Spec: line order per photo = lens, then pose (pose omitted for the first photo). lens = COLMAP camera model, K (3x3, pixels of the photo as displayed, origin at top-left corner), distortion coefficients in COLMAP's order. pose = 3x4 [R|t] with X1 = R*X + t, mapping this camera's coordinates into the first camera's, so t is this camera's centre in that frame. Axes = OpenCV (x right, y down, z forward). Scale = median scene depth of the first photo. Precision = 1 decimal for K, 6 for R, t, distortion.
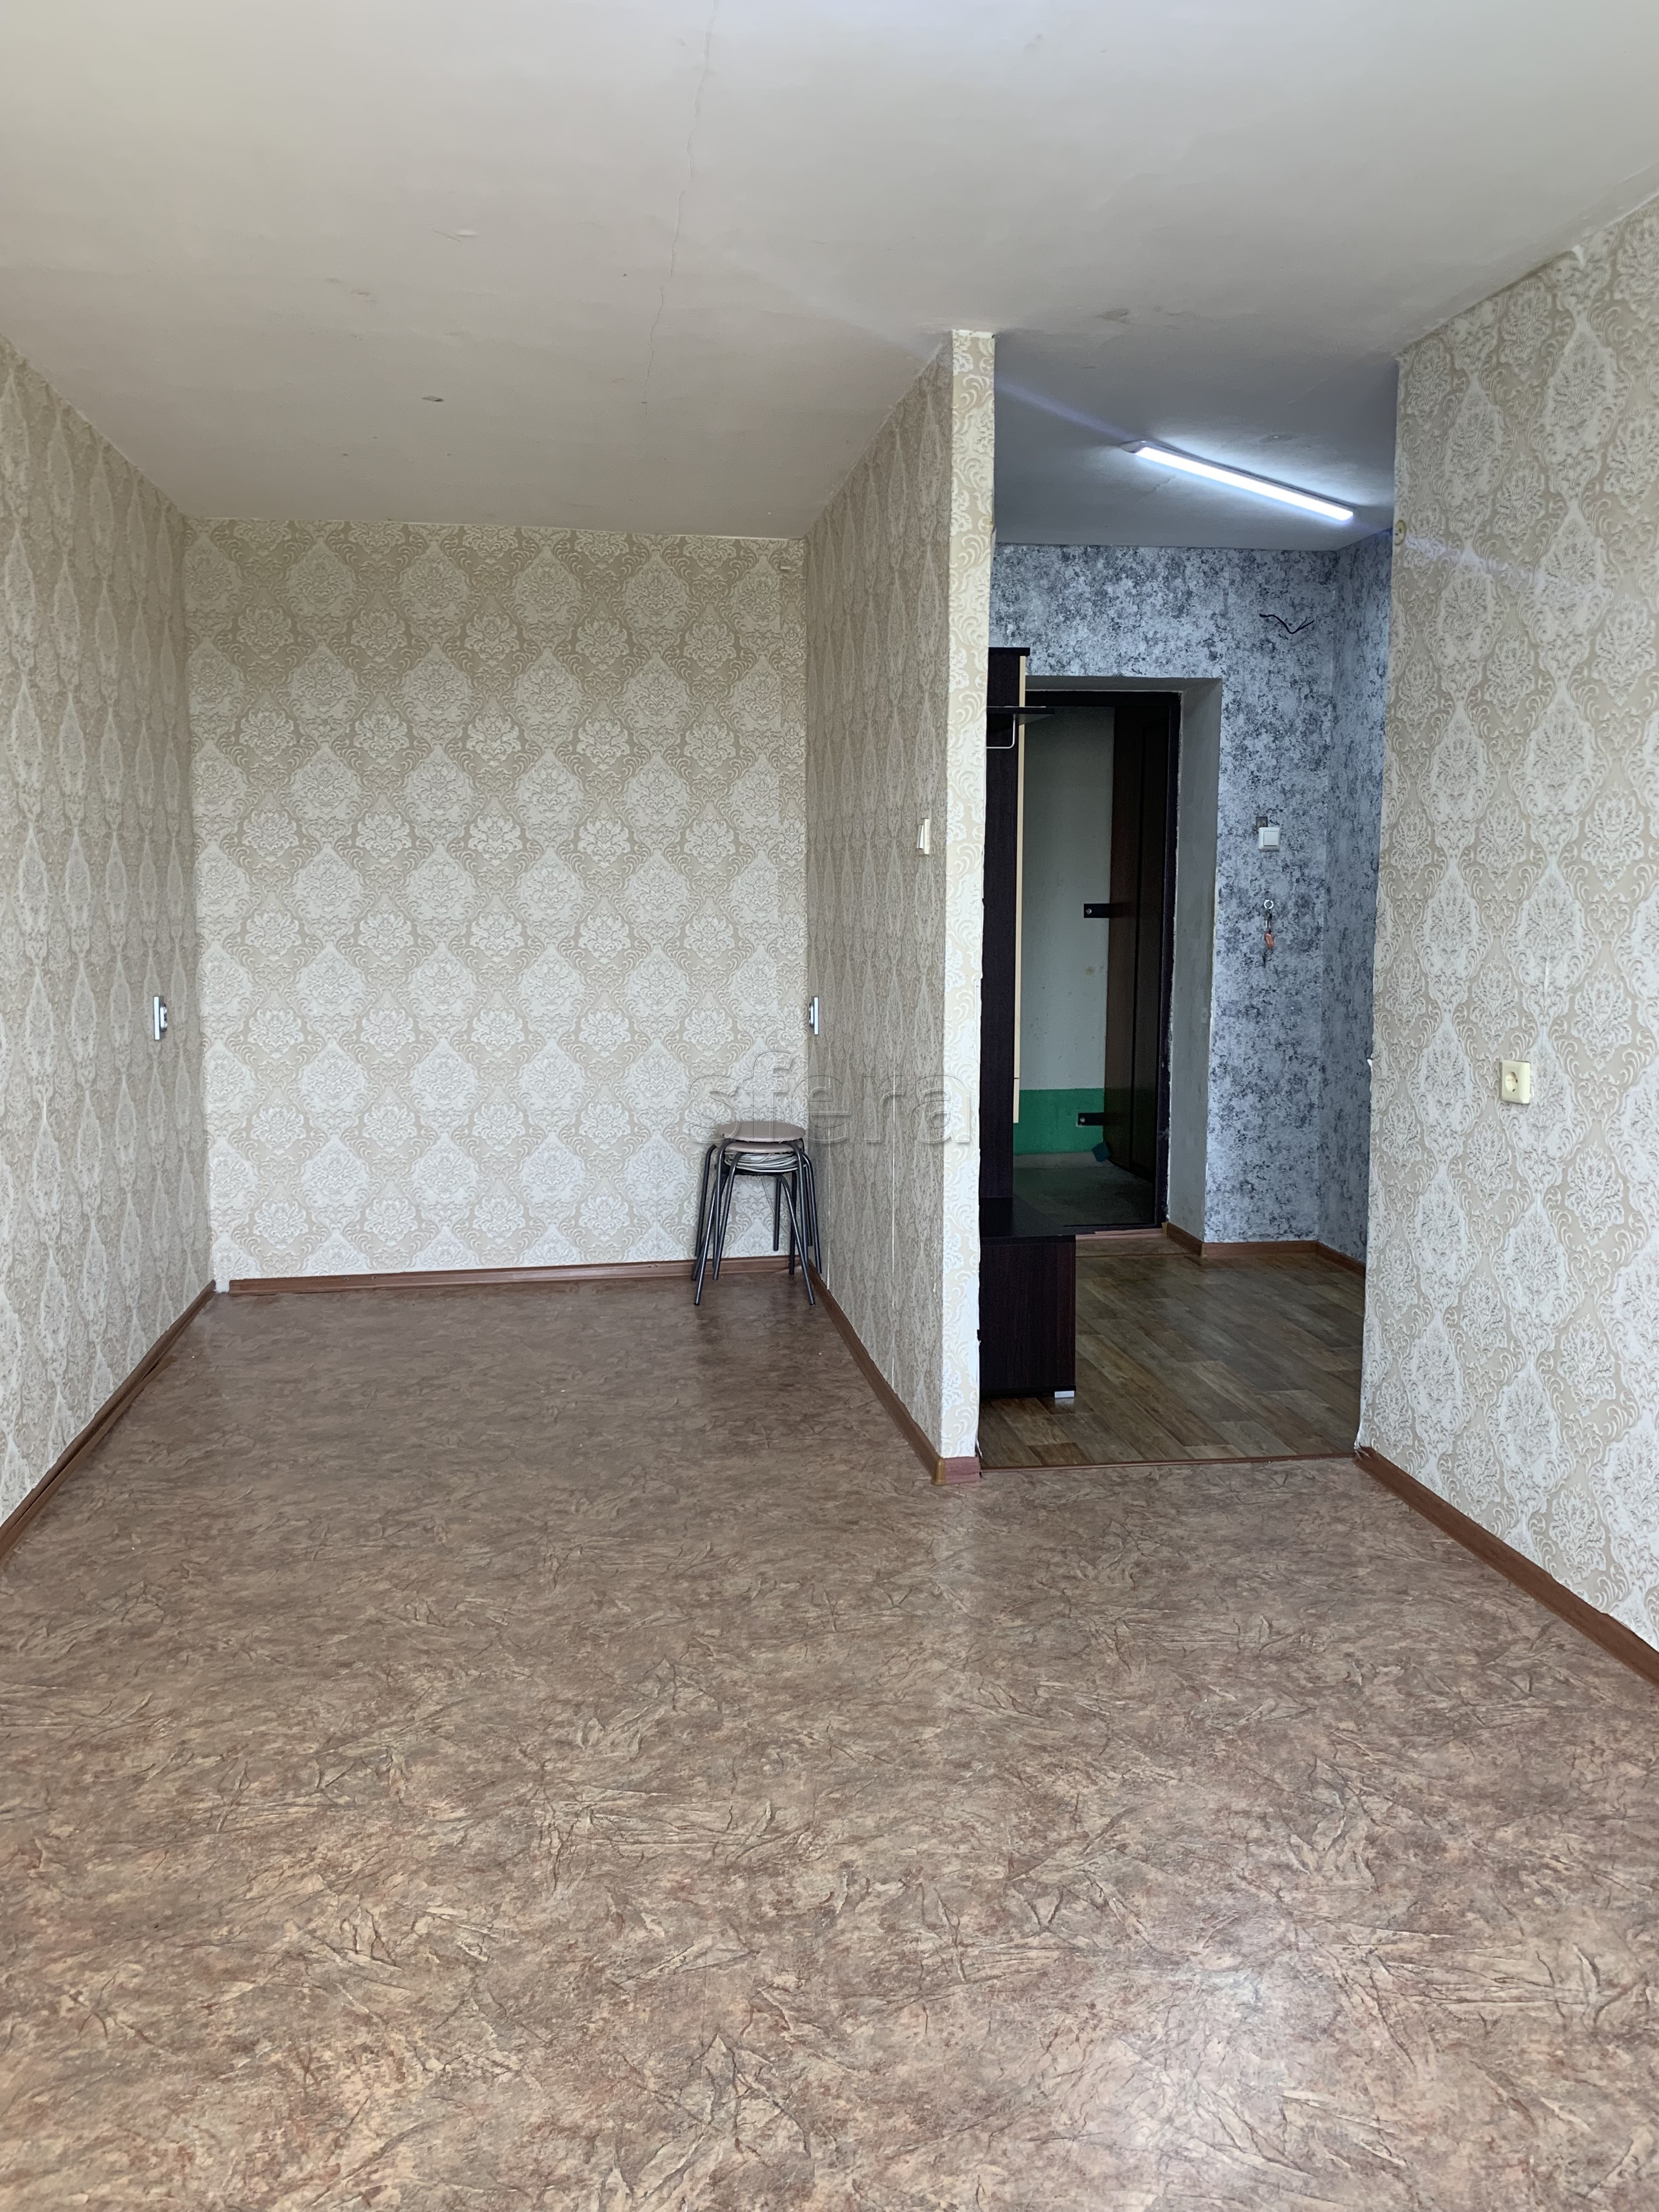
lens RADIAL K [[1689.2, 0, 819.3], [0, 1689.2, 1075.8], [0, 0, 1]] dist [0.032791, -0.035093]
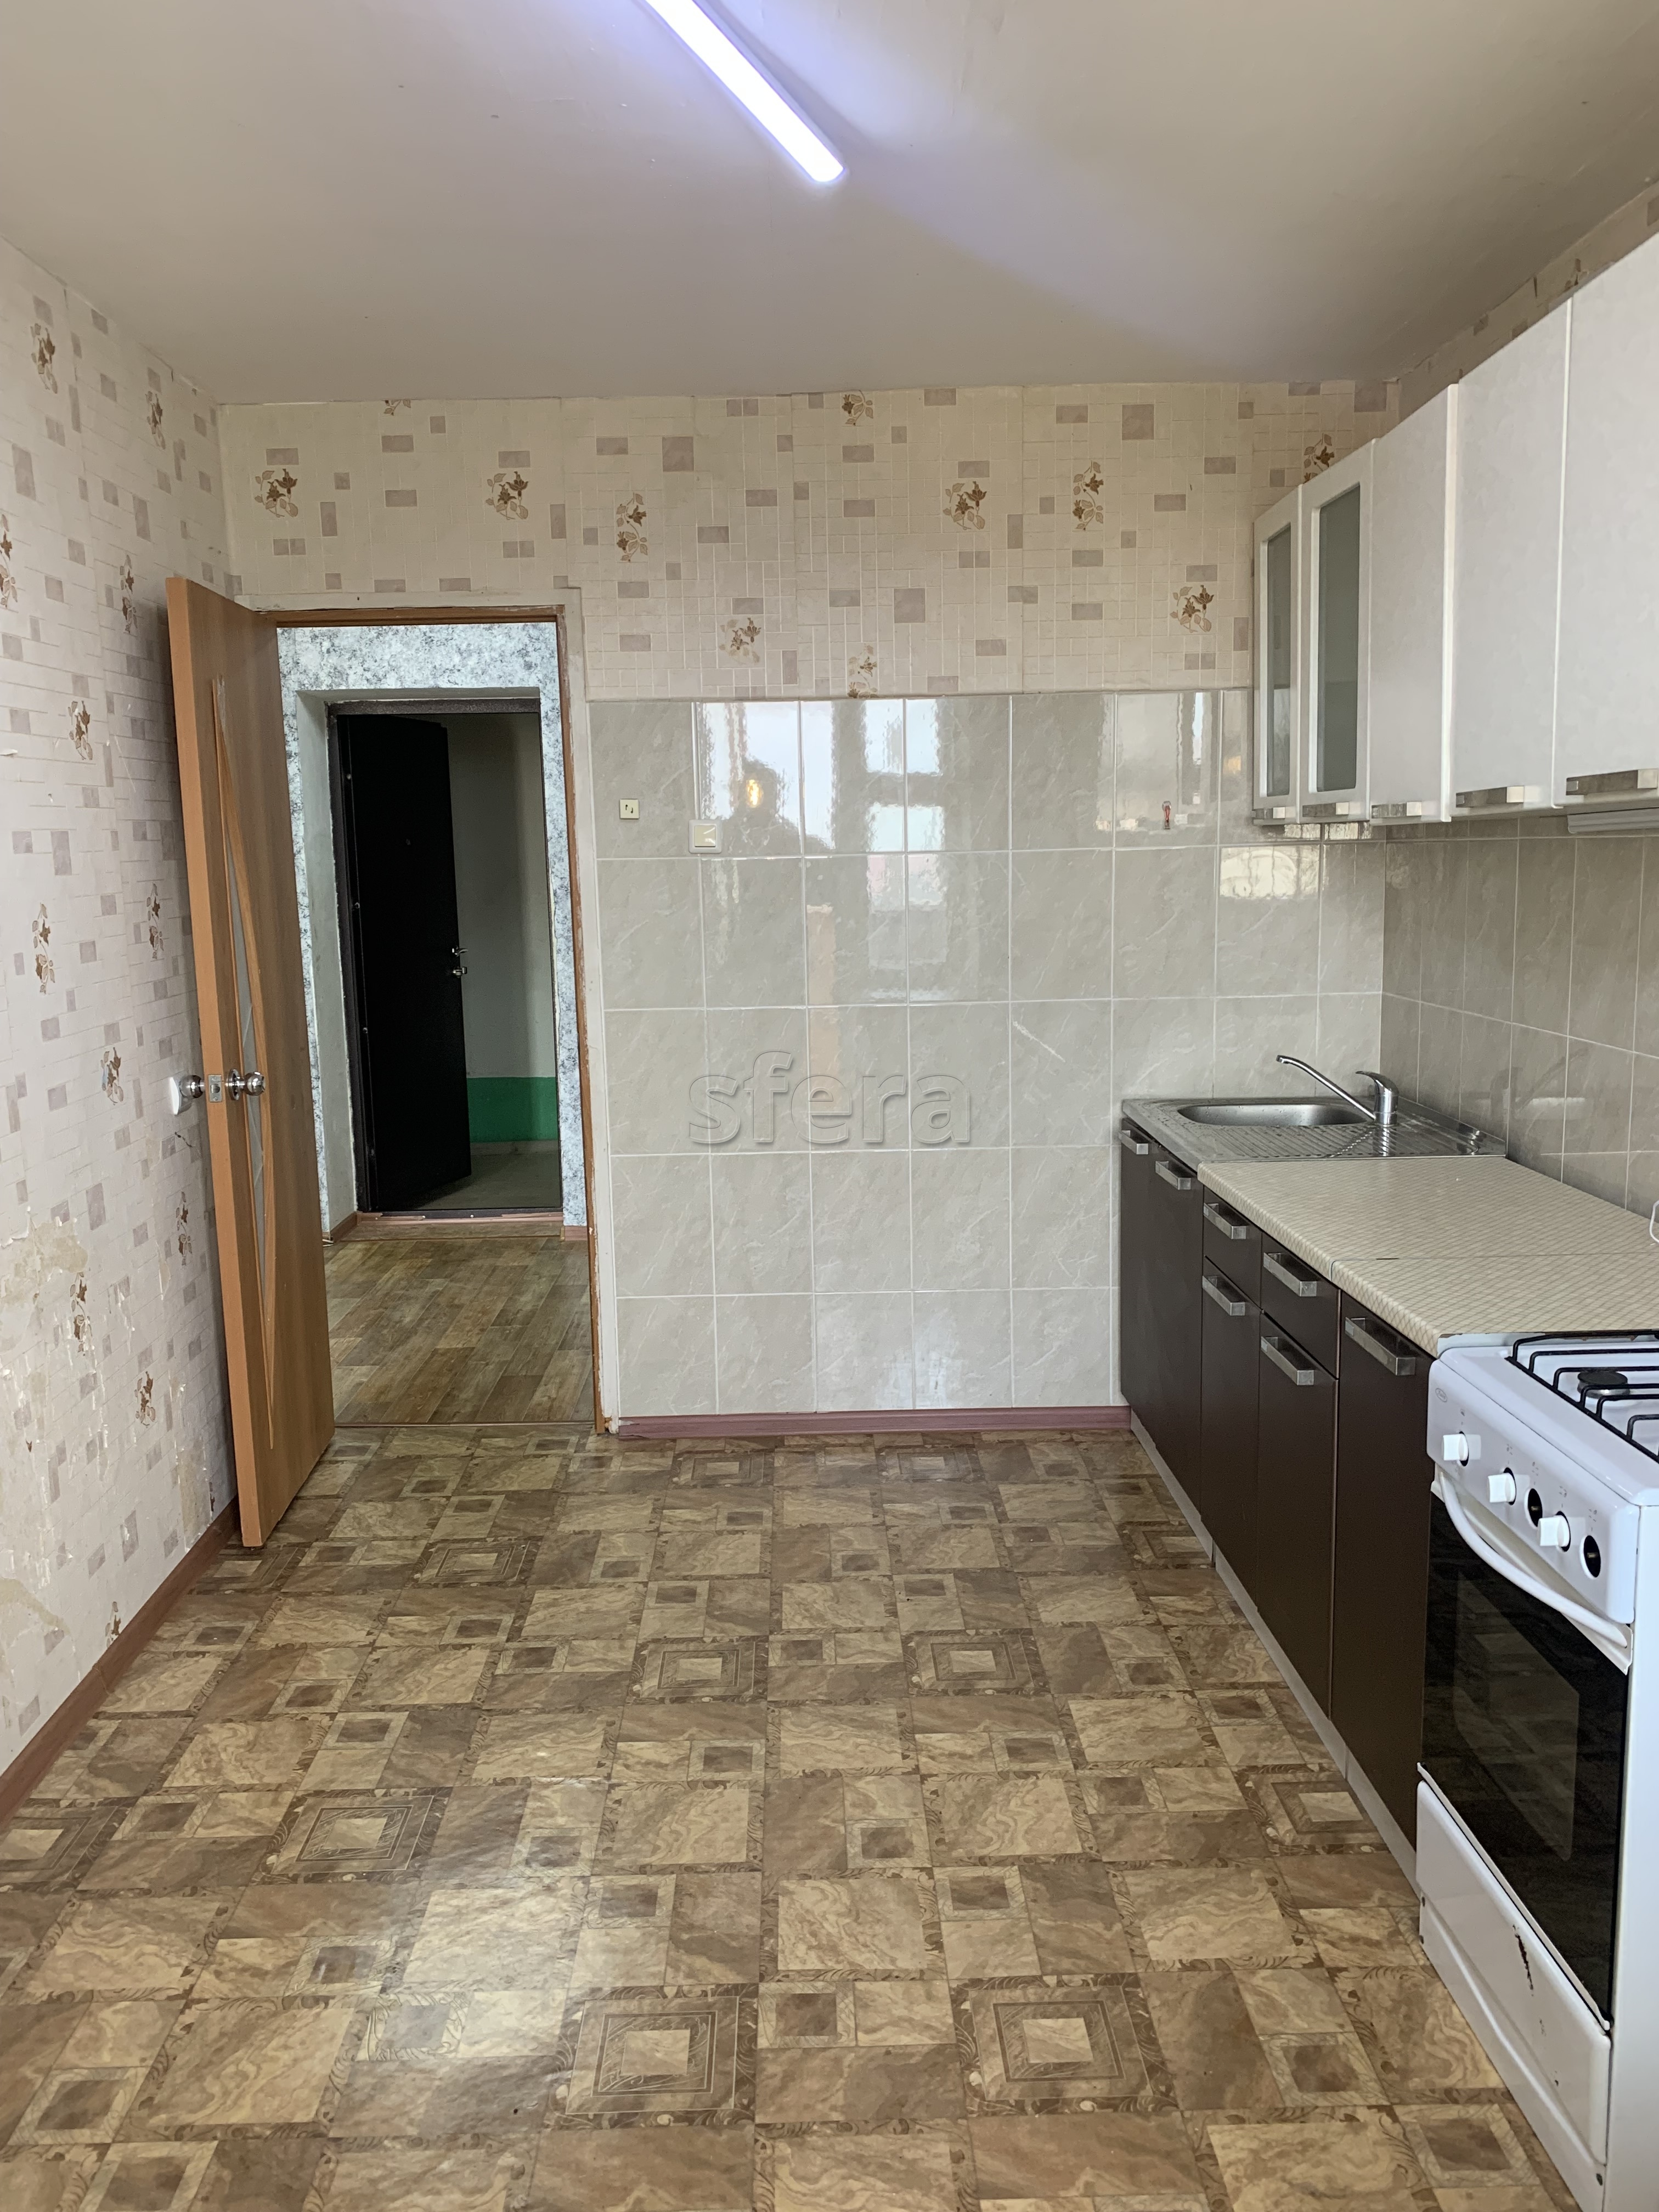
lens RADIAL K [[1689.2, 0, 841.8], [0, 1689.2, 1126.5], [0, 0, 1]] dist [0.032791, -0.035093]
pose [[0.991481, 0.002086, -0.130235, 0.724965], [0.004312, 0.998798, 0.048826, -0.018661], [0.130180, -0.048972, 0.990280, -0.027230]]
